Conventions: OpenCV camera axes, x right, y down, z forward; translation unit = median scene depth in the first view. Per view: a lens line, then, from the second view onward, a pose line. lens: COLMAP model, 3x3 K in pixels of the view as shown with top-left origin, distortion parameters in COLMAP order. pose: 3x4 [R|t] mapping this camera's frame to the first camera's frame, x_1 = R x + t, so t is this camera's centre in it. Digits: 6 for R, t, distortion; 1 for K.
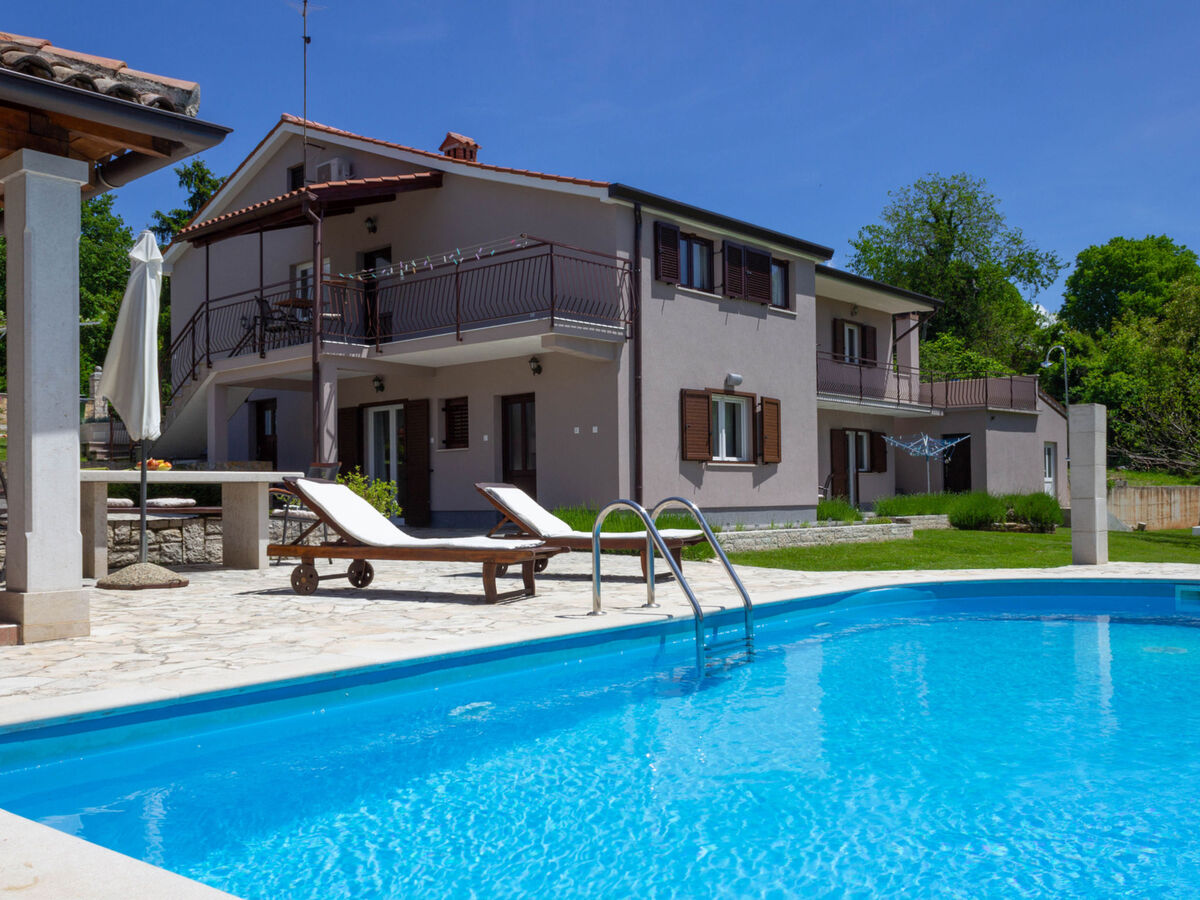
lens RADIAL K [[1099.1, 0, 599.5], [0, 1099.1, 458.4], [0, 0, 1]] dist [-0.007945, 0.000000]
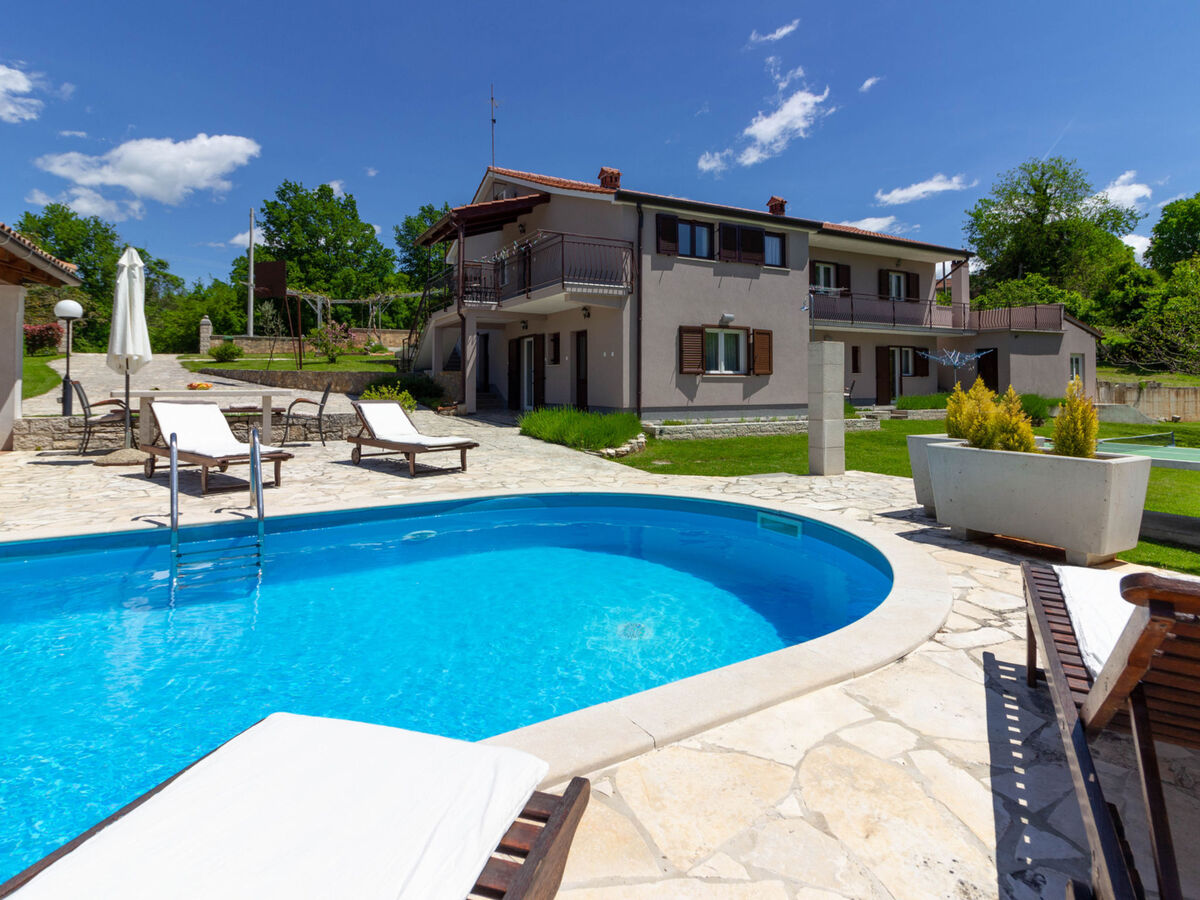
lens RADIAL K [[640.2, 0, 608.8], [0, 640.2, 362.9], [0, 0, 1]] dist [0.004160, 0.002509]
pose [[0.939179, 0.001874, -0.343424, 0.258832], [0.000876, 0.999969, 0.007853, -0.018295], [0.343428, -0.007677, 0.939148, 0.144067]]
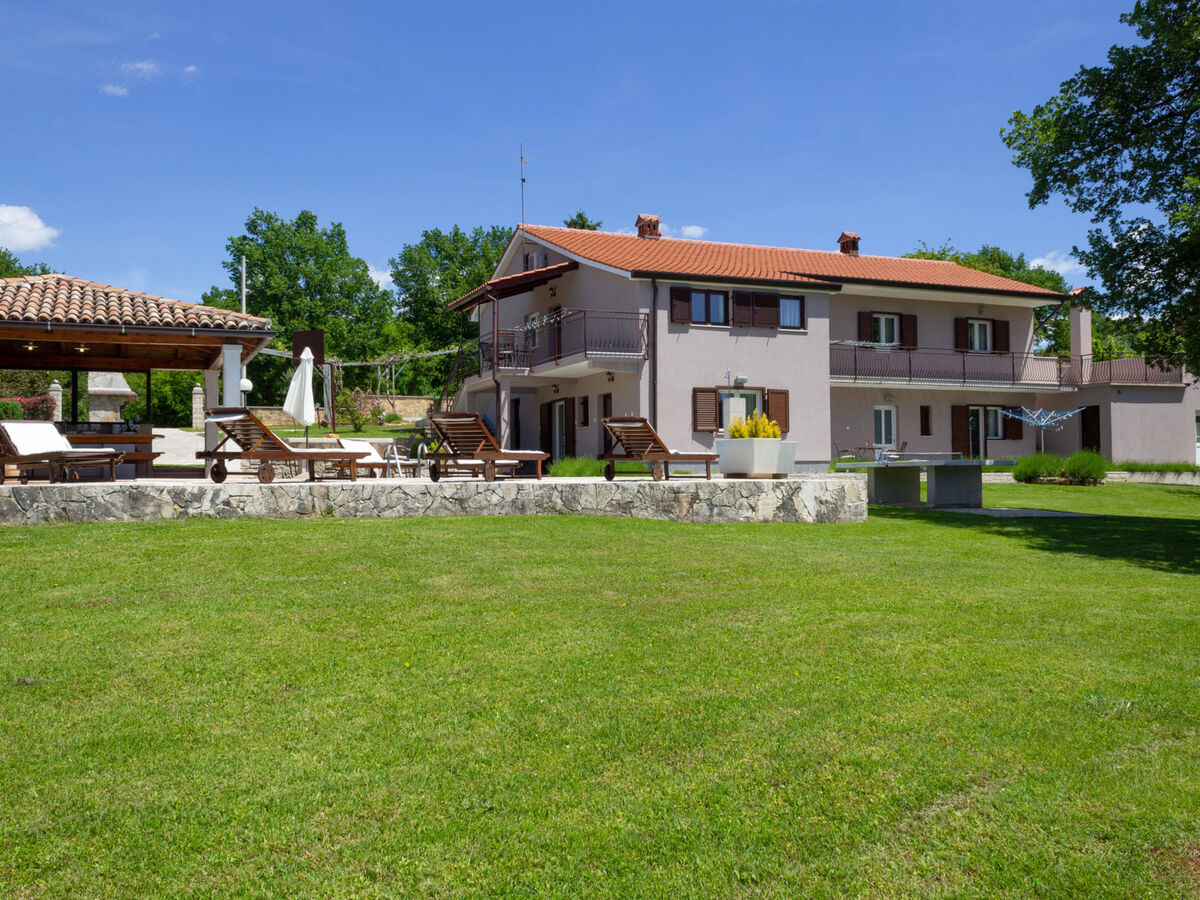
lens RADIAL K [[1099.1, 0, 598.4], [0, 1099.1, 456.1], [0, 0, 1]] dist [-0.007945, 0.000000]
pose [[0.898051, -0.006031, -0.439850, 0.608959], [0.013545, 0.999811, 0.013947, 0.012638], [0.439683, -0.018483, 0.897963, -0.481341]]
